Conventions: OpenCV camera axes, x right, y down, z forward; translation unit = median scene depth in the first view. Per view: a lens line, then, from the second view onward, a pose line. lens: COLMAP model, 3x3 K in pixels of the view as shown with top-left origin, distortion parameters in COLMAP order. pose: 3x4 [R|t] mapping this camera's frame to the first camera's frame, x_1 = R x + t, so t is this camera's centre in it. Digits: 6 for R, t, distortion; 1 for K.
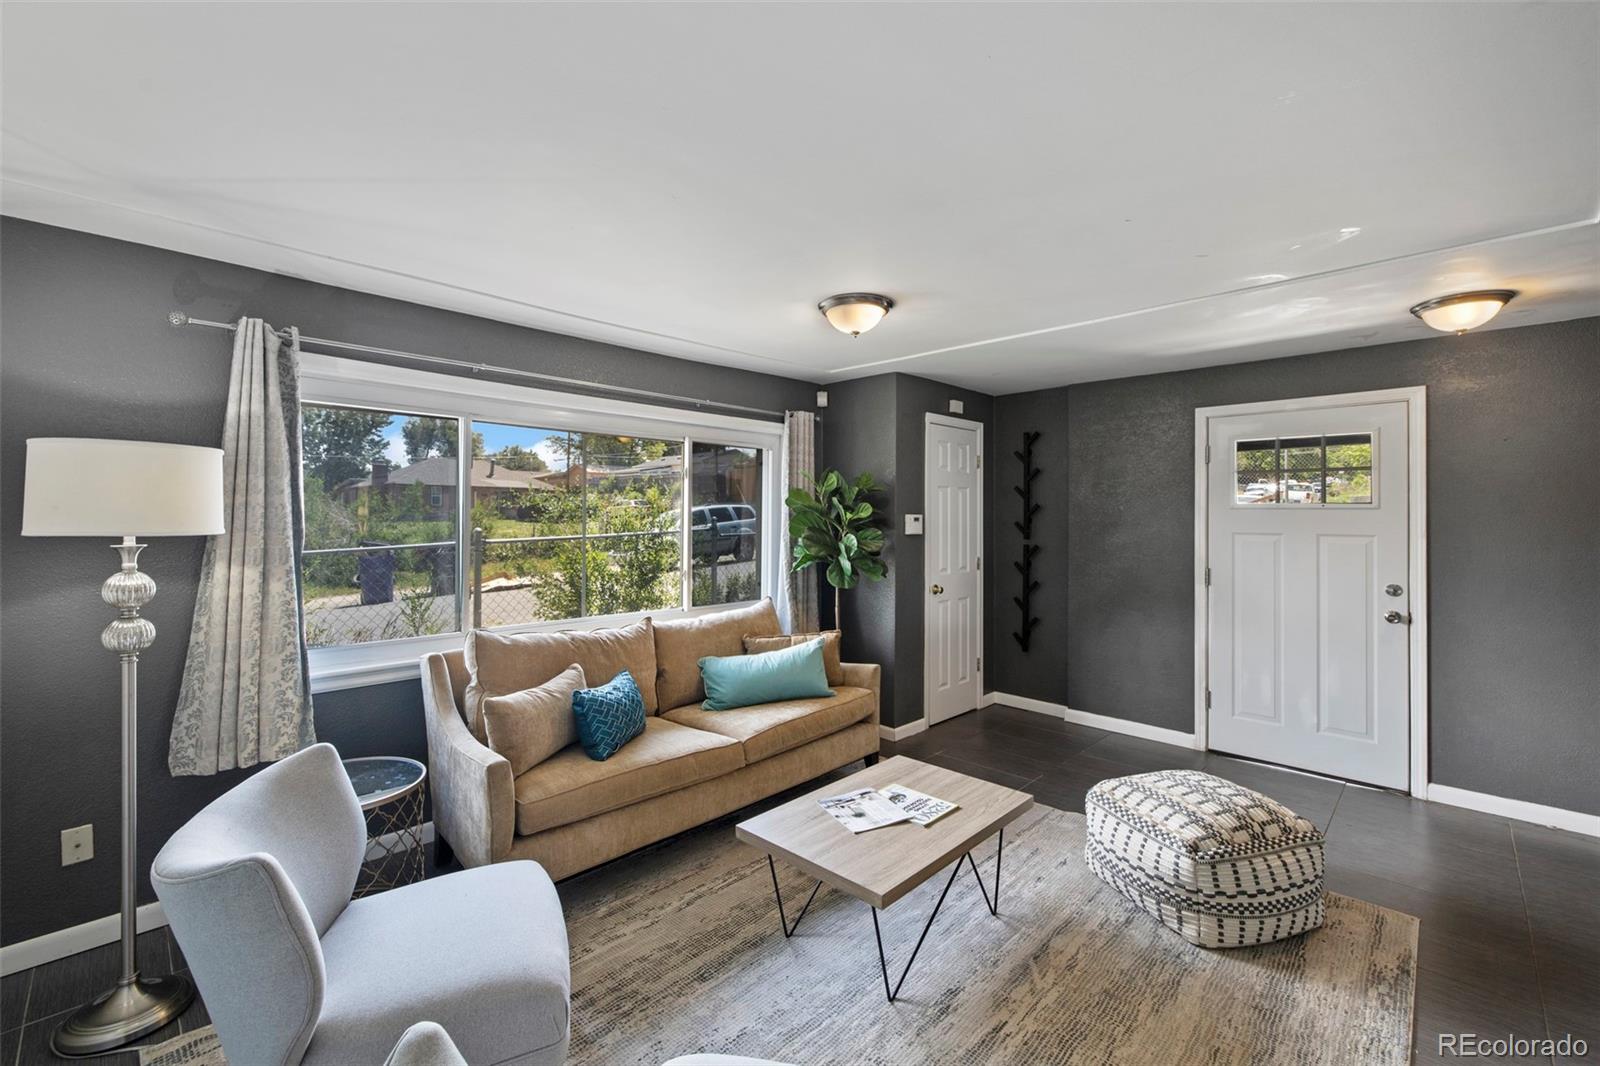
lens RADIAL K [[676.7, 0, 791.7], [0, 676.7, 513.4], [0, 0, 1]] dist [0.000000, -0.000033]
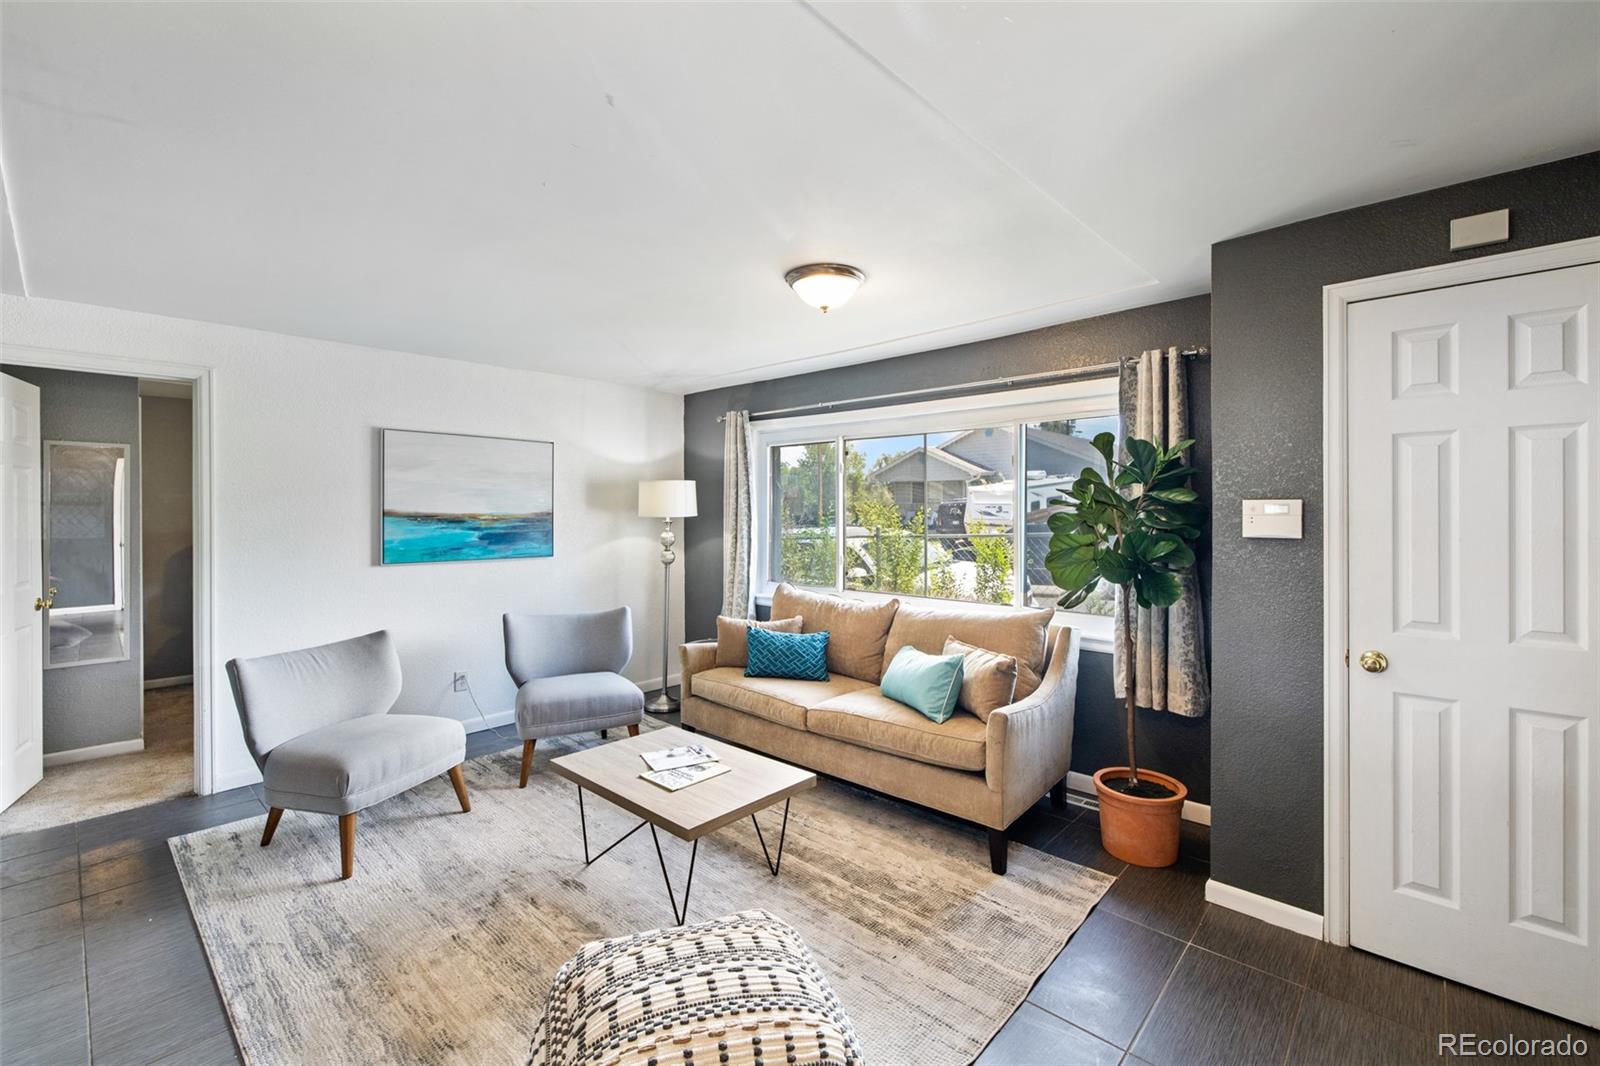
lens RADIAL K [[680.8, 0, 803.0], [0, 680.8, 517.7], [0, 0, 1]] dist [0.000610, 0.000305]
pose [[0.034037, 0.008131, -0.999387, 1.193994], [0.007912, 0.999933, 0.008405, 0.014214], [0.999389, -0.008194, 0.033971, 1.090988]]
